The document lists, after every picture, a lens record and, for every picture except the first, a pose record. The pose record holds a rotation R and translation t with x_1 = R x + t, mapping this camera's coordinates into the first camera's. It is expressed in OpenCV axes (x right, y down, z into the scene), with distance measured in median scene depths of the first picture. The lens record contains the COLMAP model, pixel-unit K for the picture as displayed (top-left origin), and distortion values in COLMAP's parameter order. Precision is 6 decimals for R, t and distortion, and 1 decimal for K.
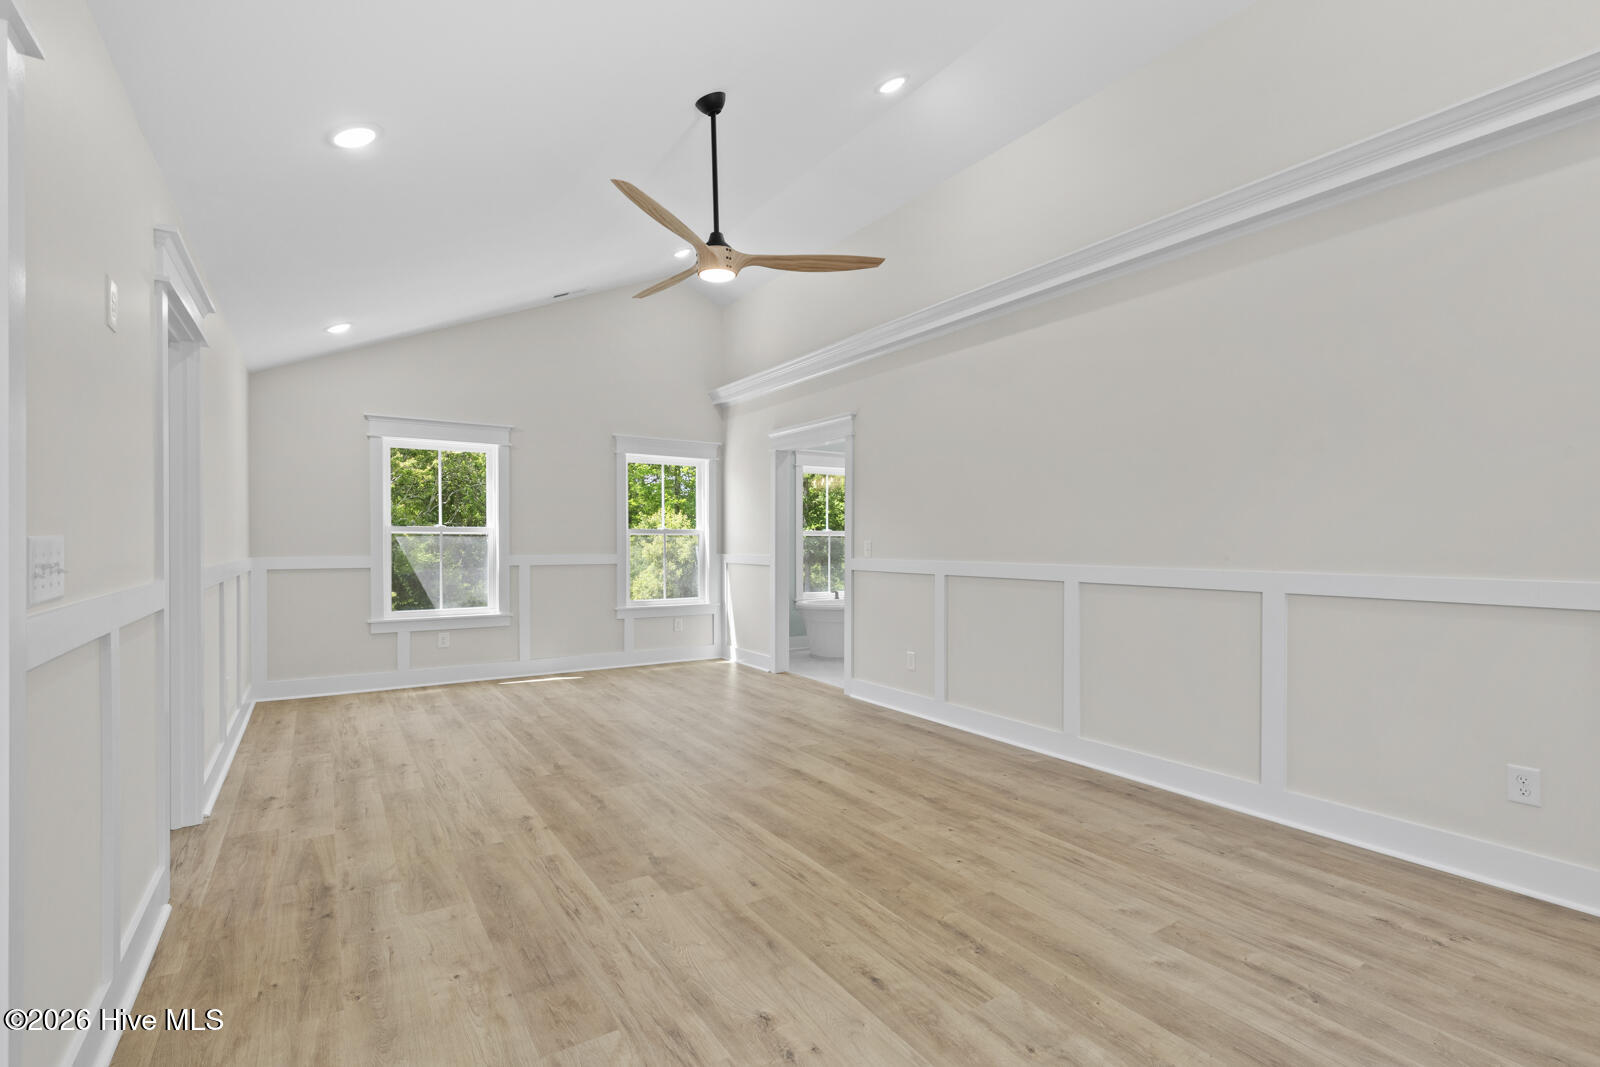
lens RADIAL K [[732.3, 0, 815.0], [0, 732.3, 547.4], [0, 0, 1]] dist [0.009778, -0.002899]
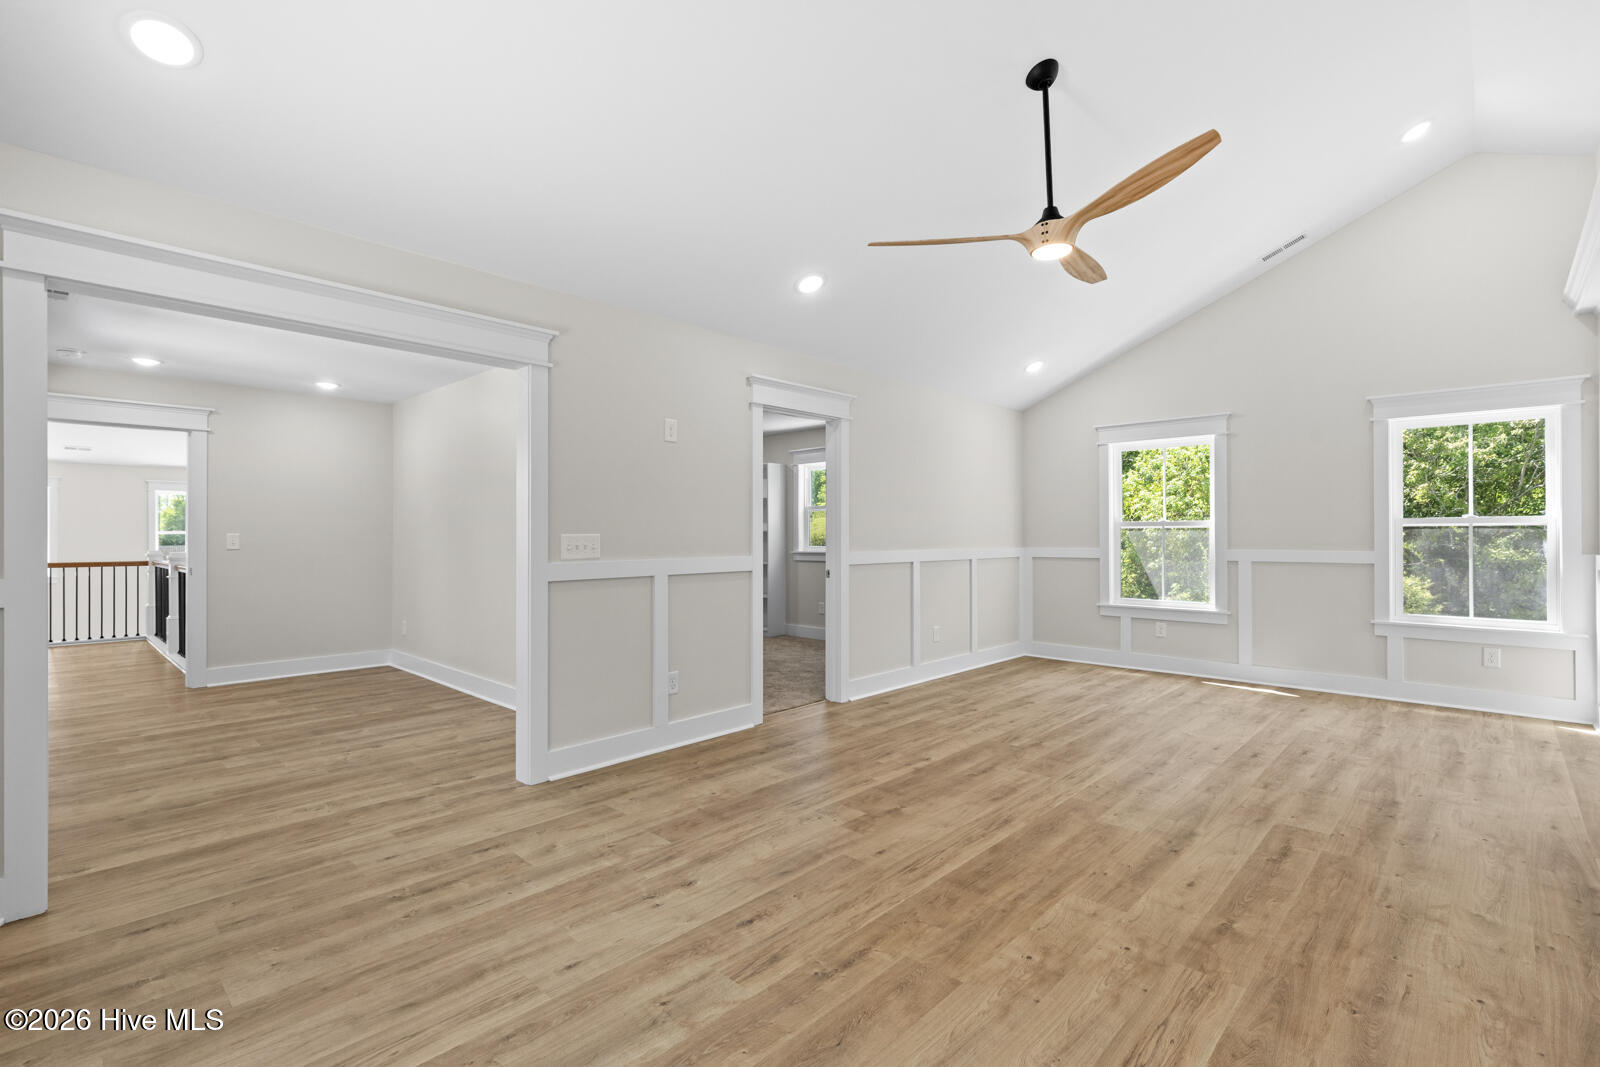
lens RADIAL K [[732.3, 0, 806.5], [0, 732.3, 533.4], [0, 0, 1]] dist [0.009778, -0.002899]
pose [[0.230533, -0.004124, -0.973056, 0.711630], [-0.006530, 0.999962, -0.005785, -0.002769], [0.973043, 0.007688, 0.230497, 0.482581]]
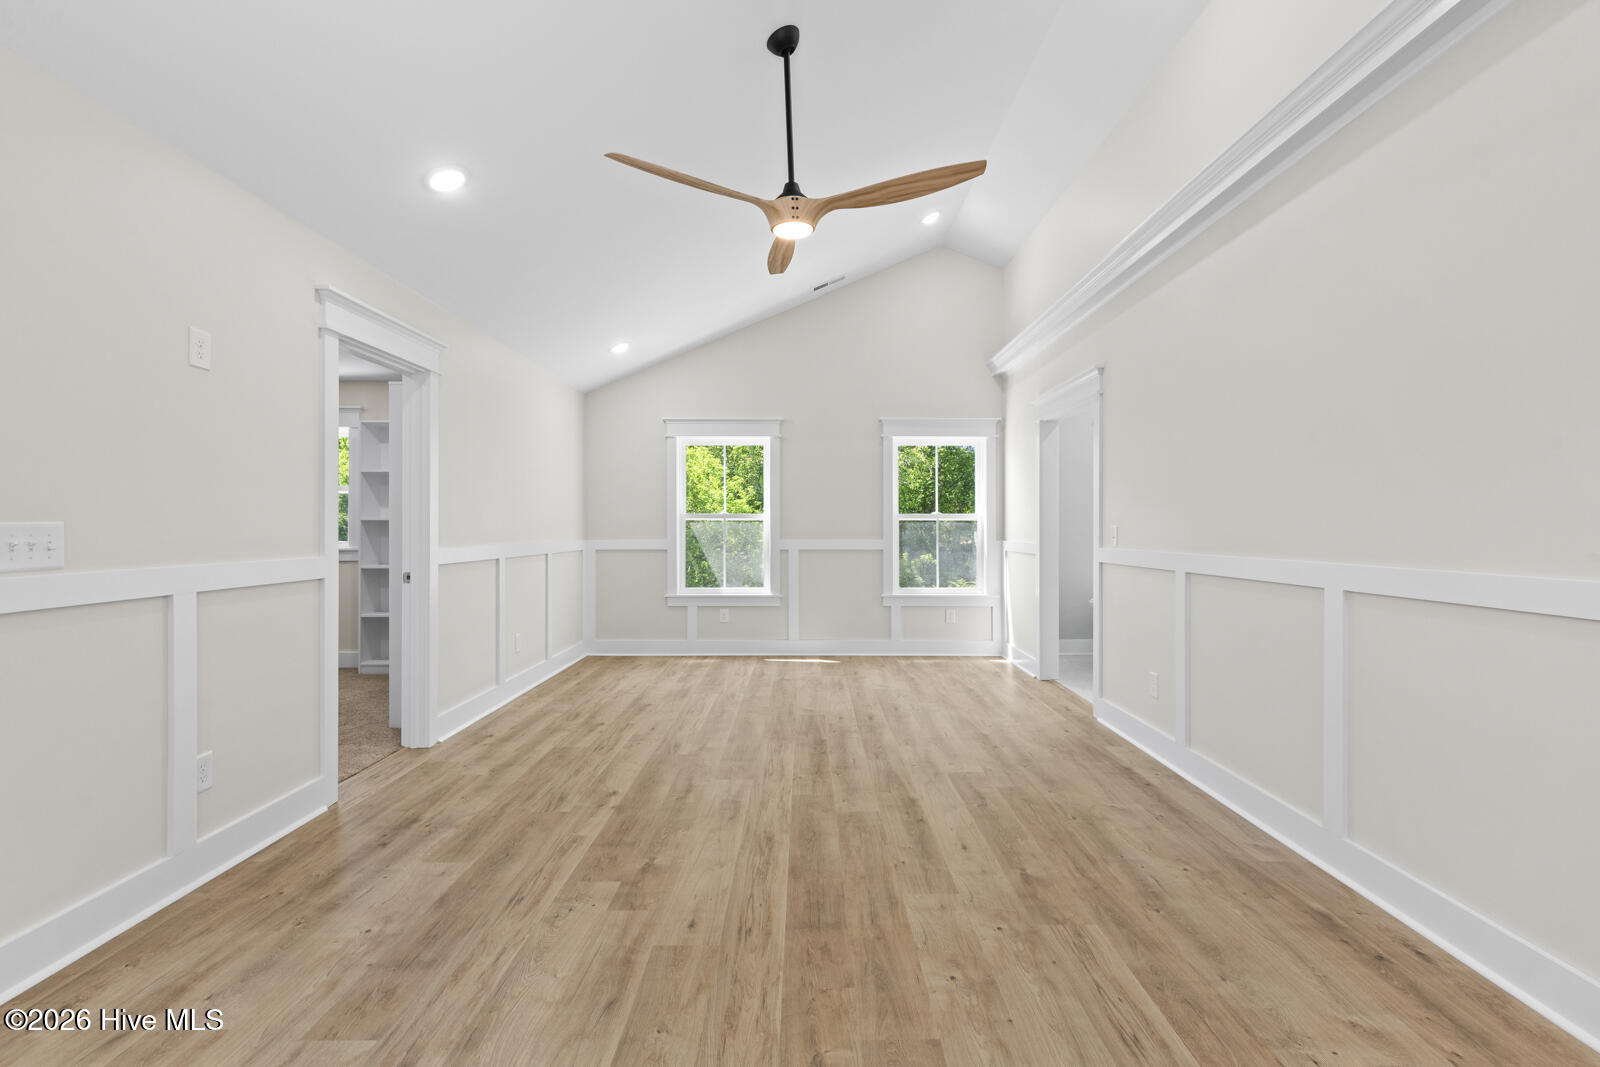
lens RADIAL K [[732.3, 0, 813.4], [0, 732.3, 522.0], [0, 0, 1]] dist [0.009778, -0.002899]
pose [[0.837123, -0.005107, -0.546991, 0.381033], [-0.003766, 0.999879, -0.015099, 0.001338], [0.547002, 0.014700, 0.837002, 0.266310]]
